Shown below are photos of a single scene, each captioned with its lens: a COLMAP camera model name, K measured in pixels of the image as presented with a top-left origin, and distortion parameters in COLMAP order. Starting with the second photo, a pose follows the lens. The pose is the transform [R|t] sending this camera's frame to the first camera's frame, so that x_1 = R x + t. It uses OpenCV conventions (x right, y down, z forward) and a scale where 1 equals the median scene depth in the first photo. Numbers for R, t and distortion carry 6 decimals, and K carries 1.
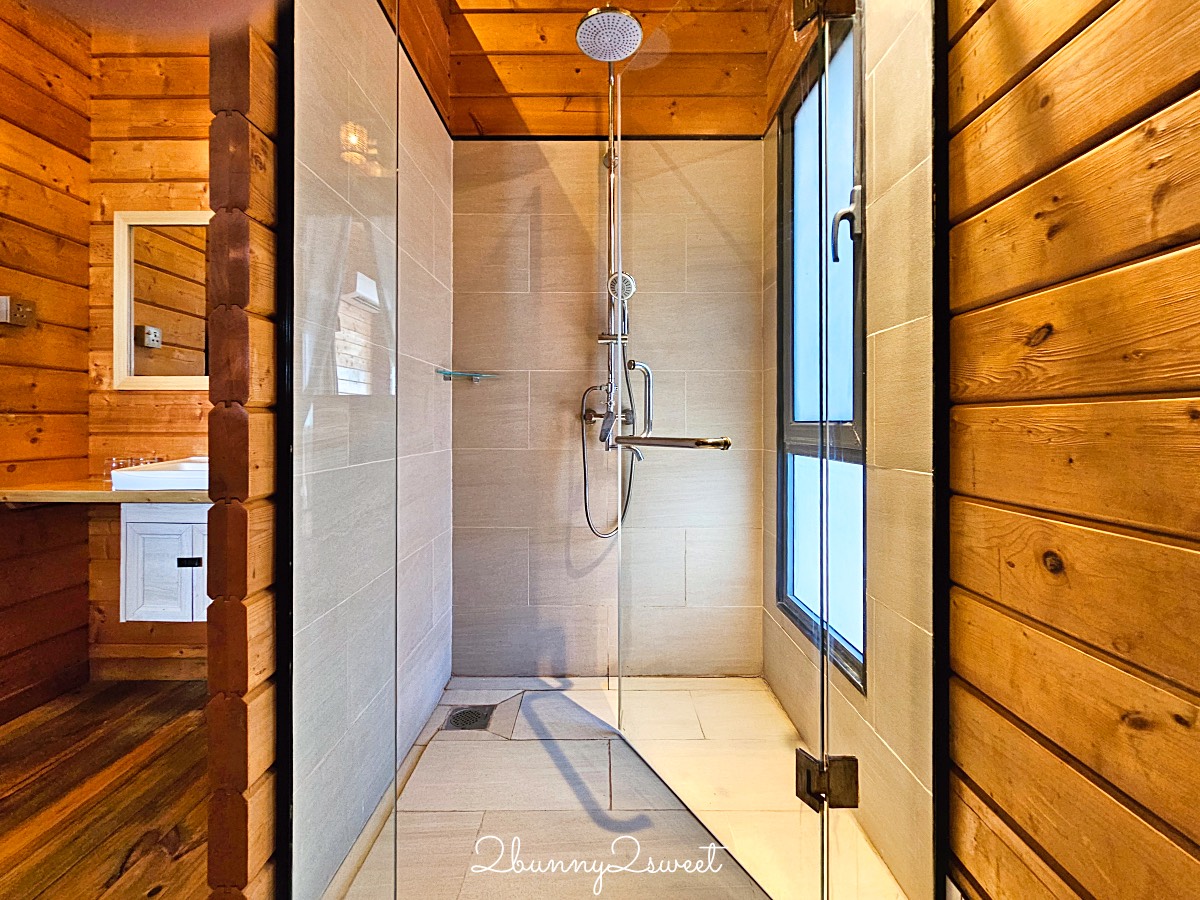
lens RADIAL K [[492.2, 0, 604.6], [0, 492.2, 443.3], [0, 0, 1]] dist [0.002749, 0.000648]
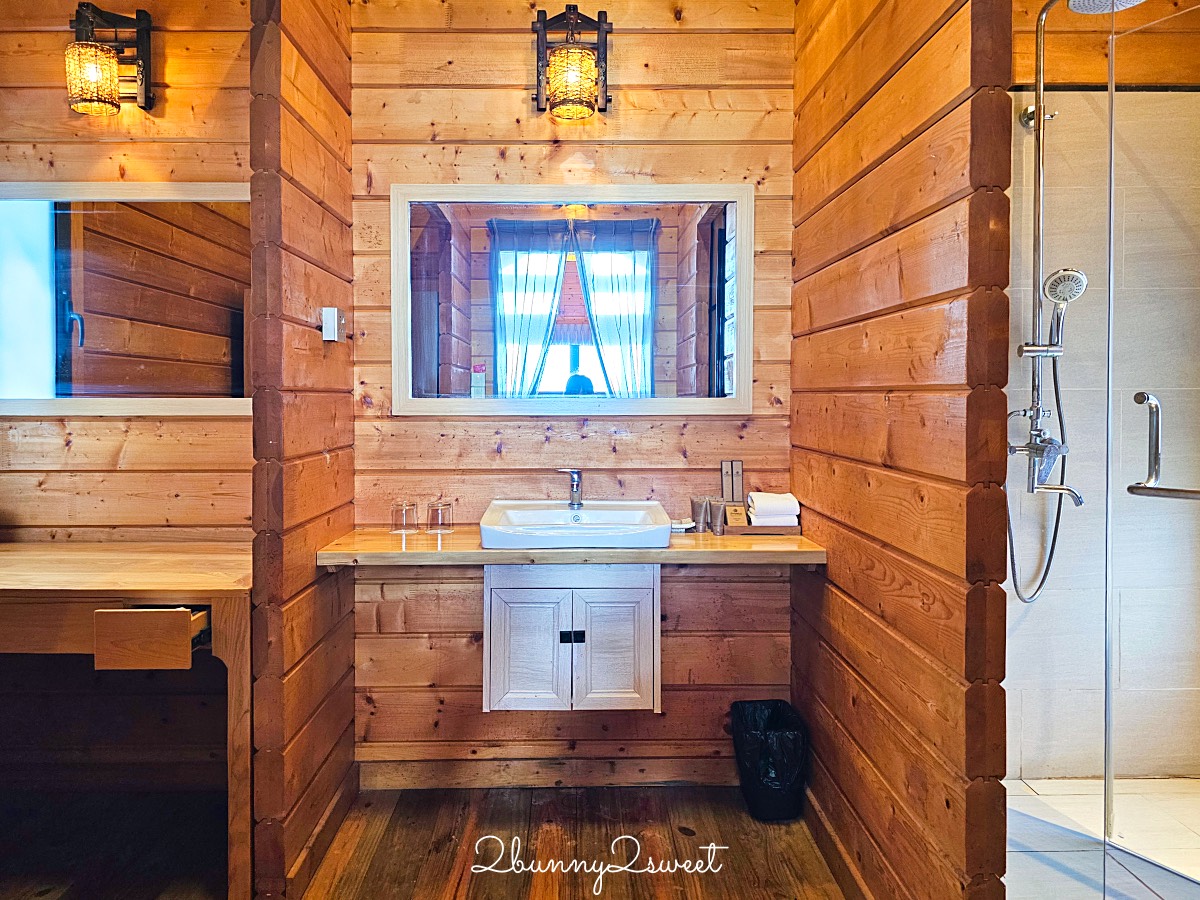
lens RADIAL K [[793.4, 0, 592.4], [0, 793.4, 441.7], [0, 0, 1]] dist [0.048275, -0.033375]
pose [[0.999723, -0.003160, 0.023323, -0.702486], [0.002772, 0.999858, 0.016629, -0.086763], [-0.023372, -0.016560, 0.999590, -0.258202]]
